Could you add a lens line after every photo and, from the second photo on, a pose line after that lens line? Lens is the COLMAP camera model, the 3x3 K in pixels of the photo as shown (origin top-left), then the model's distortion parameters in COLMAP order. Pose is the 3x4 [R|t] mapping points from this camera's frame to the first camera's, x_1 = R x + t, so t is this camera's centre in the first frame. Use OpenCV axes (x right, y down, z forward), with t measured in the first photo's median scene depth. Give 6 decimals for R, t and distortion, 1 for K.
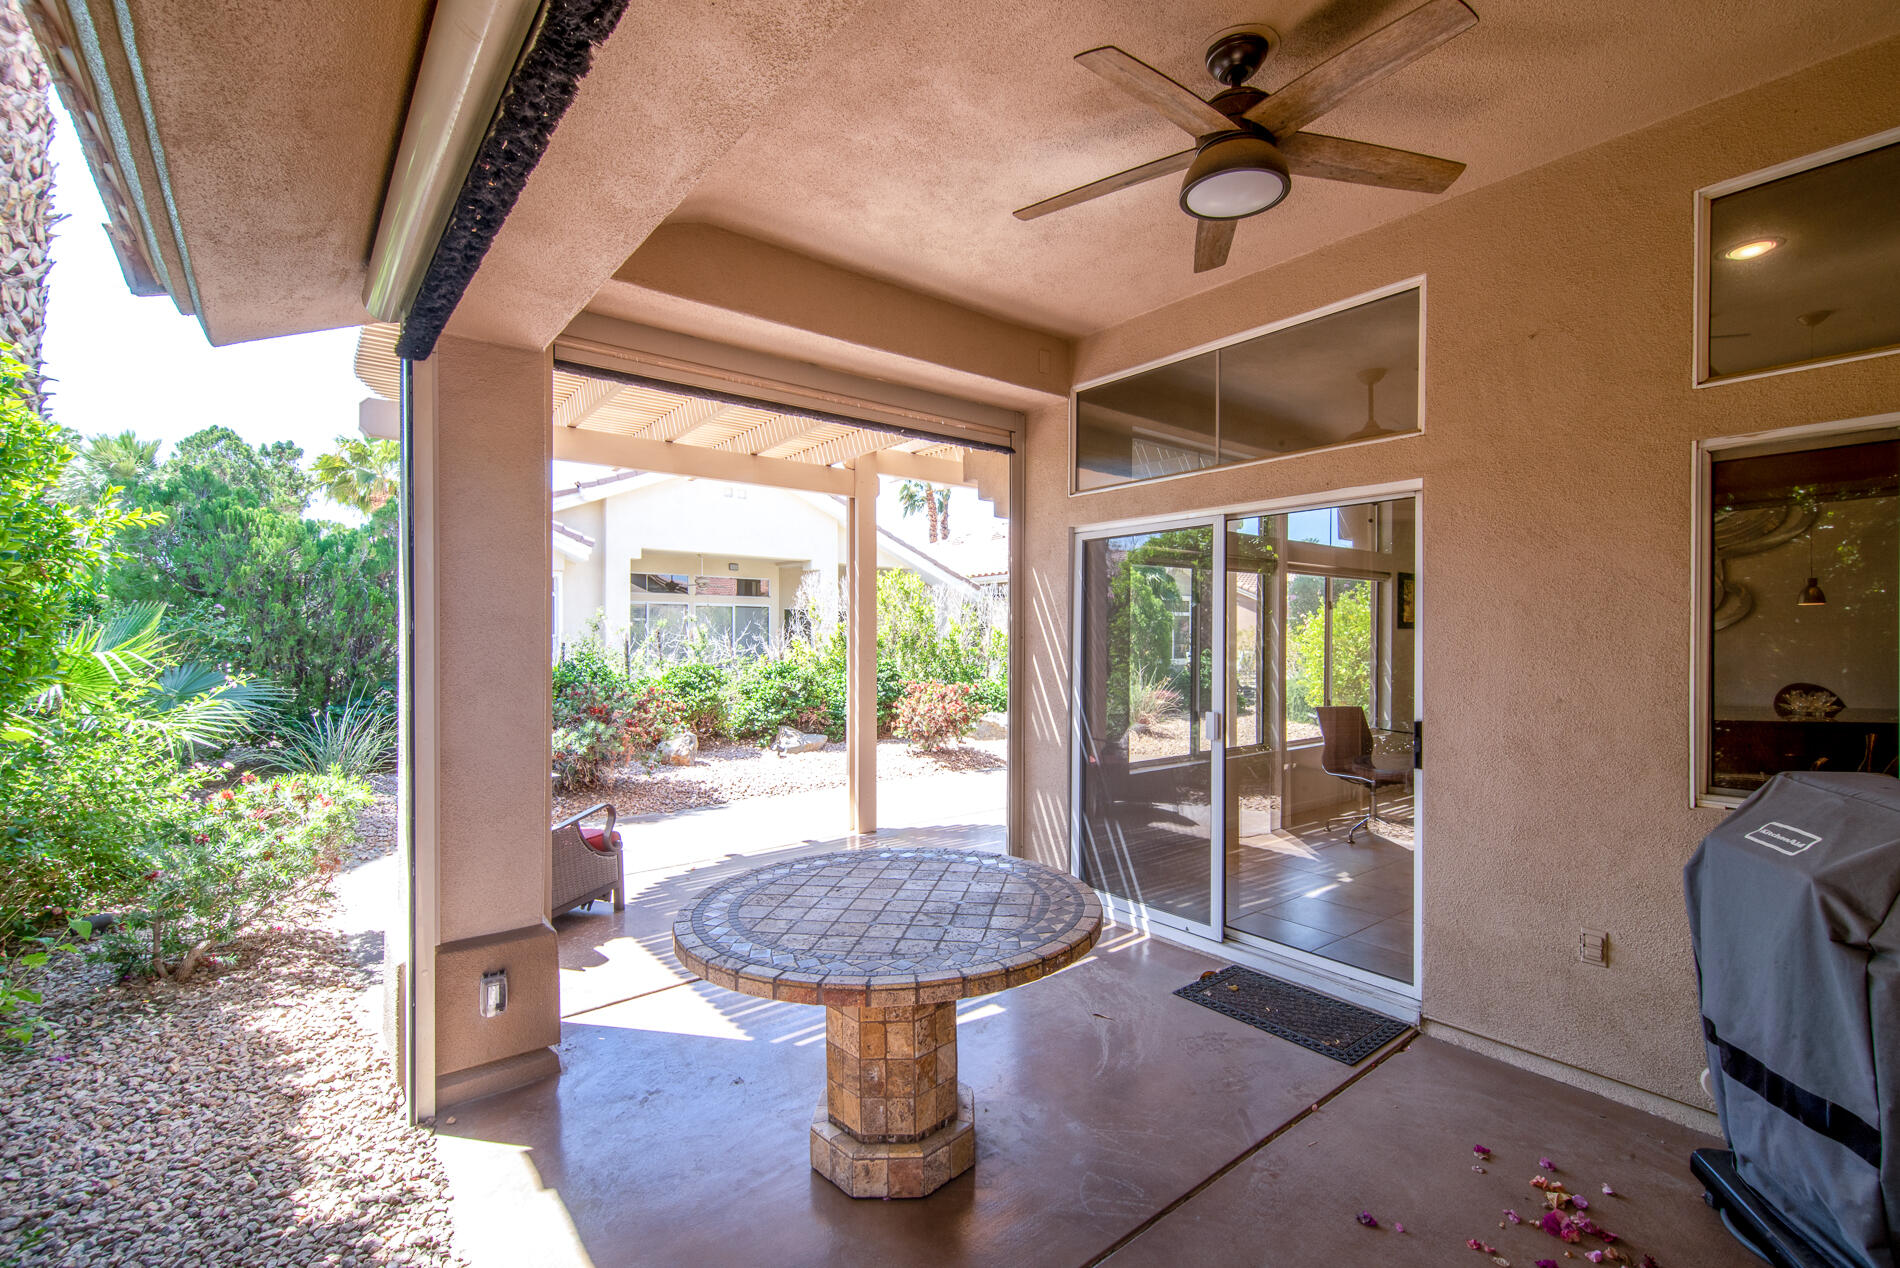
lens RADIAL K [[834.8, 0, 948.3], [0, 834.8, 642.6], [0, 0, 1]] dist [0.018617, -0.010126]
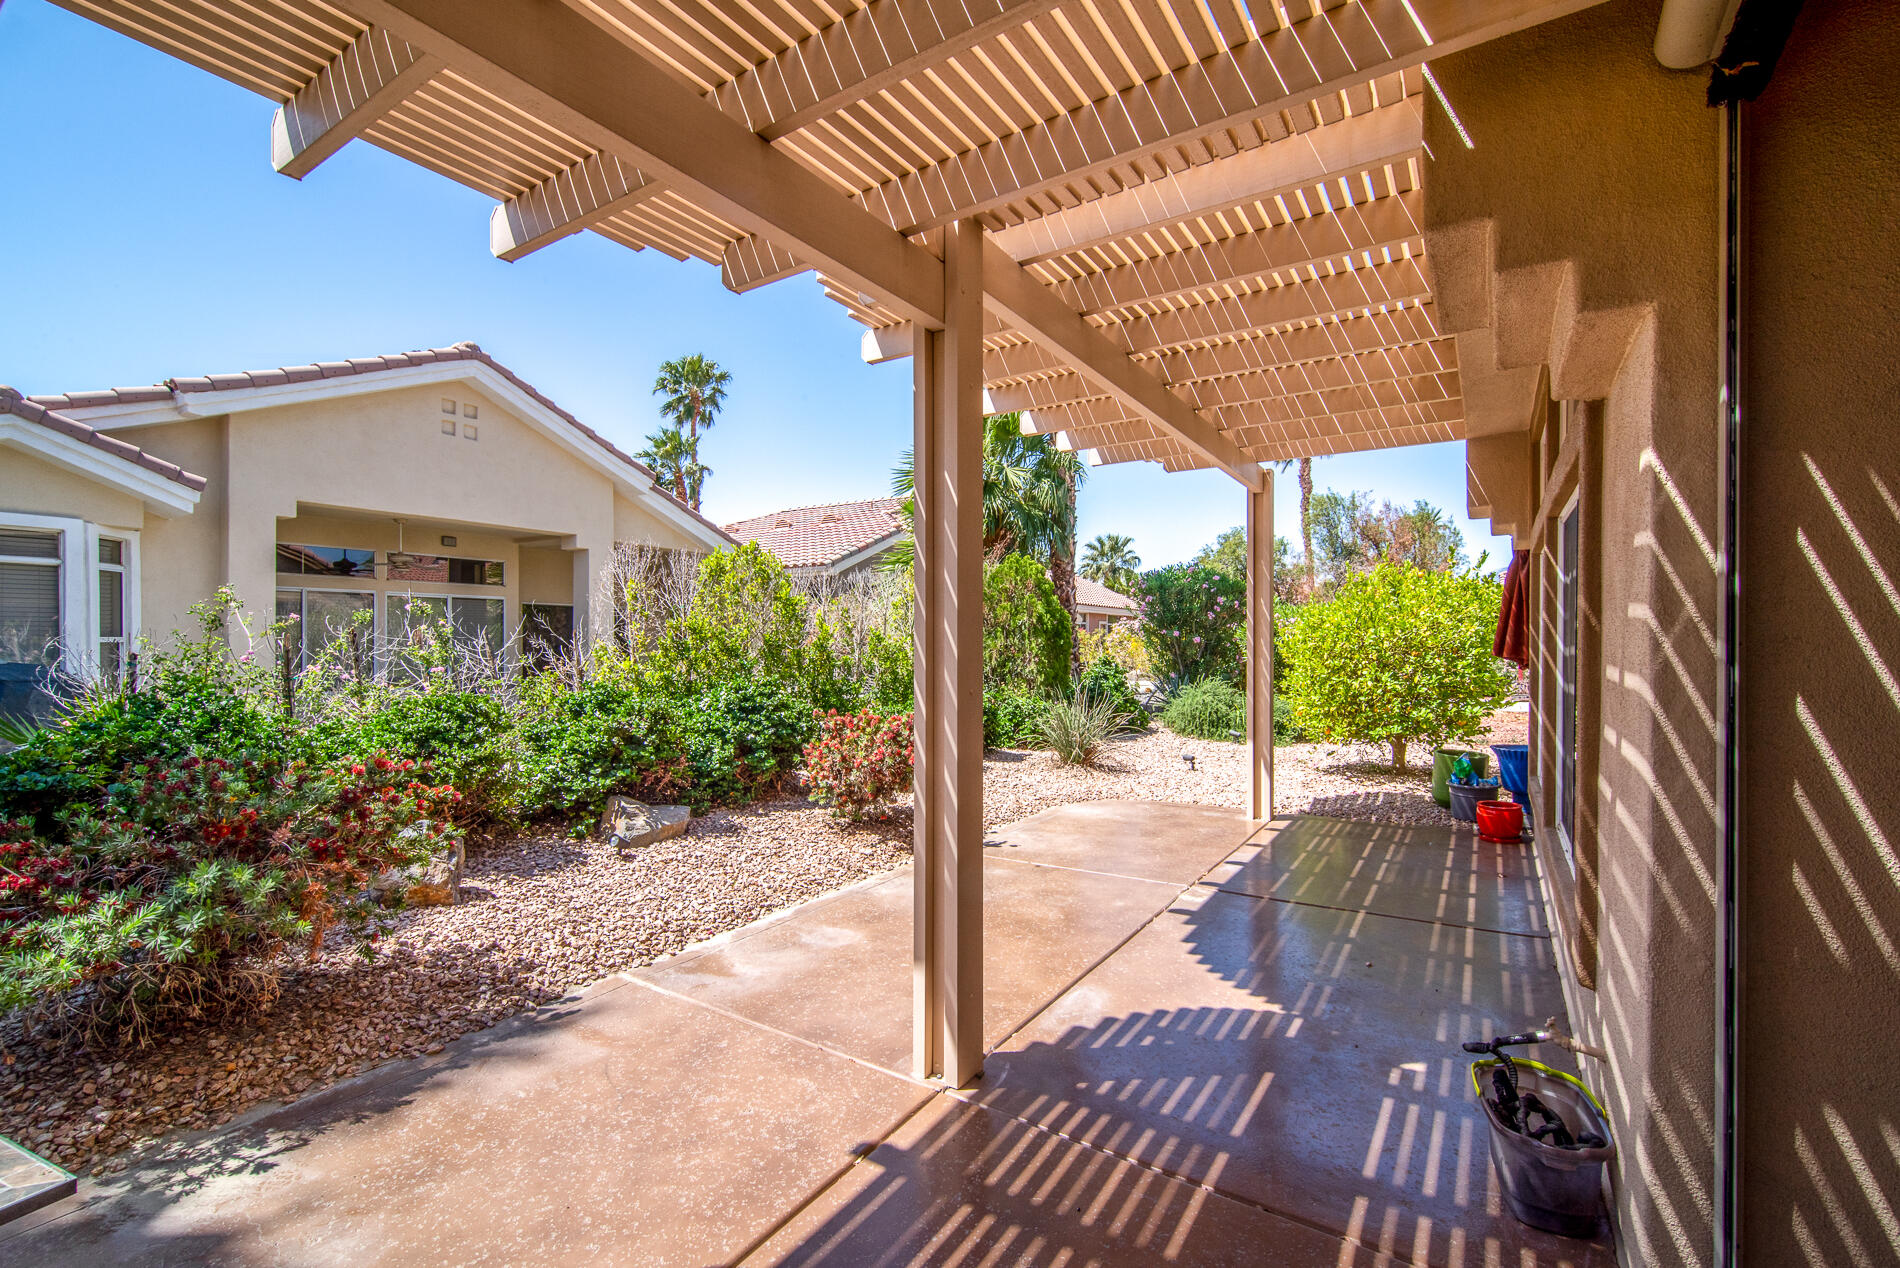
lens RADIAL K [[834.8, 0, 948.3], [0, 834.8, 642.6], [0, 0, 1]] dist [0.018617, -0.010126]
pose [[0.946721, -0.000272, 0.322055, -0.166209], [0.001929, 0.999986, -0.004827, -0.002967], [-0.322049, 0.005191, 0.946709, 0.380324]]
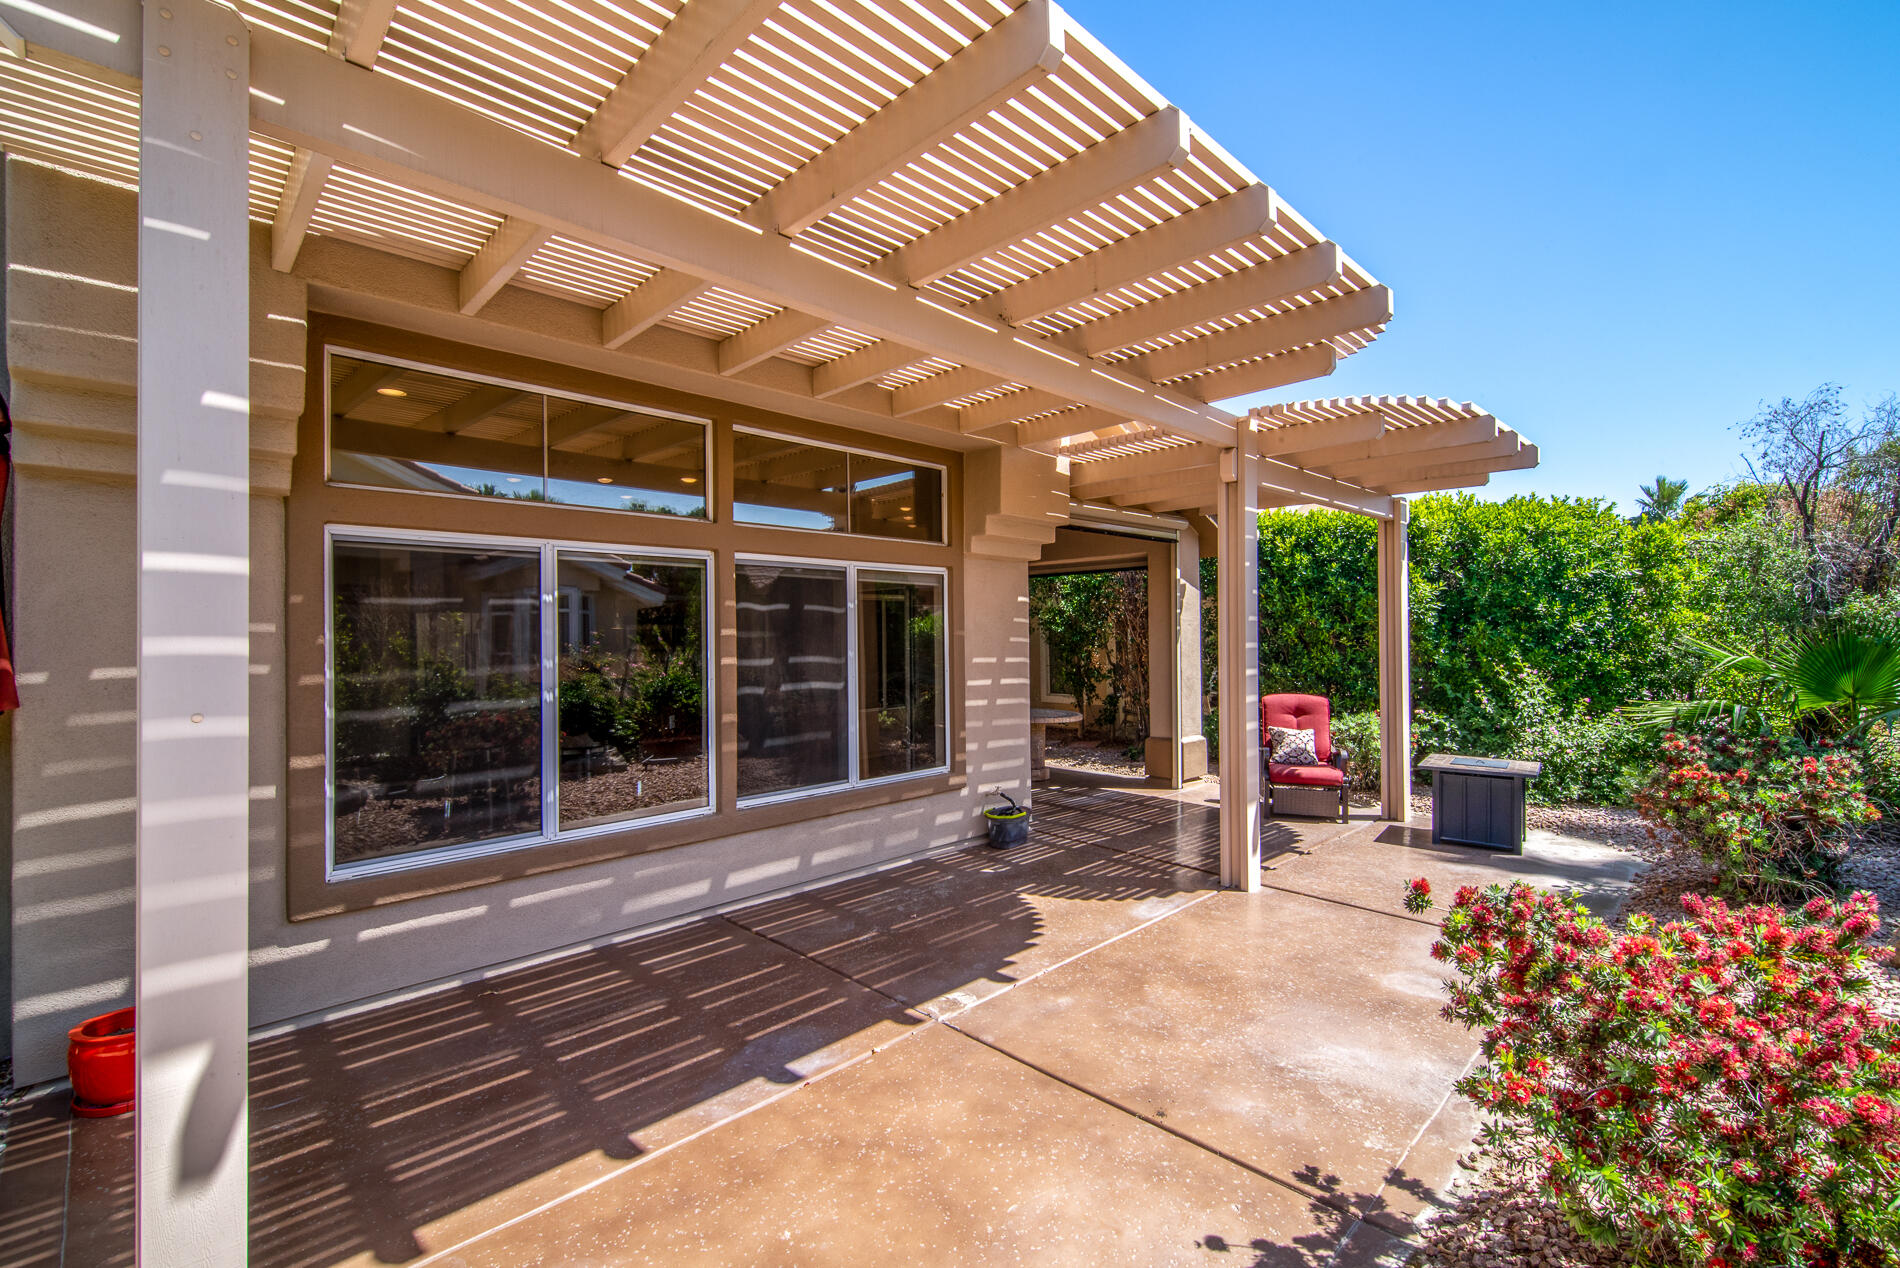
lens RADIAL K [[837.8, 0, 949.2], [0, 837.8, 632.6], [0, 0, 1]] dist [0.018761, -0.010910]
pose [[-0.993140, 0.005459, -0.116806, 0.186919], [0.004694, 0.999966, 0.006824, -0.021821], [0.116839, 0.006229, -0.993131, 1.195999]]
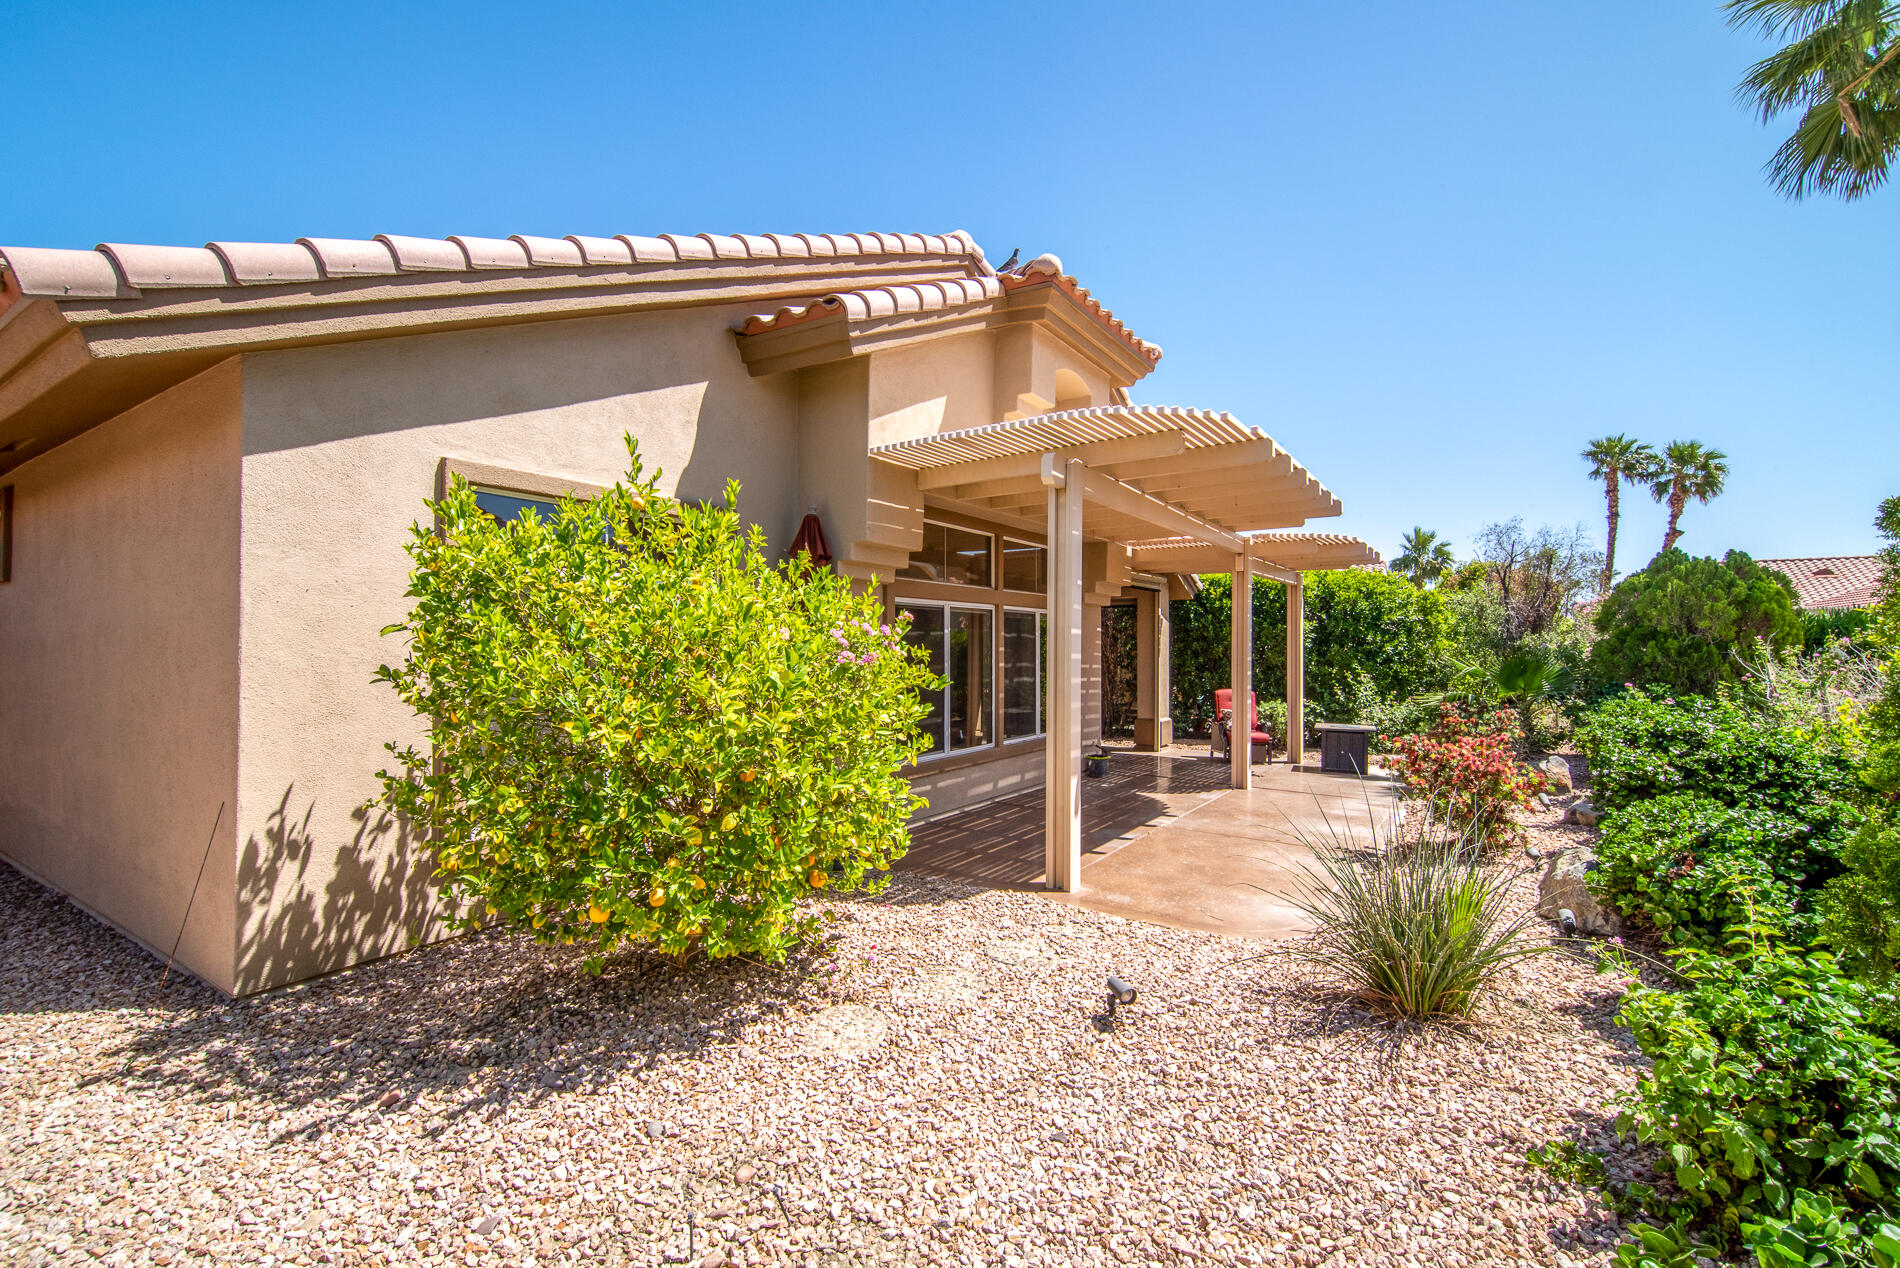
lens RADIAL K [[837.4, 0, 950.6], [0, 837.4, 649.6], [0, 0, 1]] dist [0.013847, -0.007742]
pose [[-0.950265, -0.004200, -0.311414, 0.596585], [-0.008160, 0.999902, 0.011414, -0.028661], [0.311335, 0.013388, -0.950206, 1.537873]]
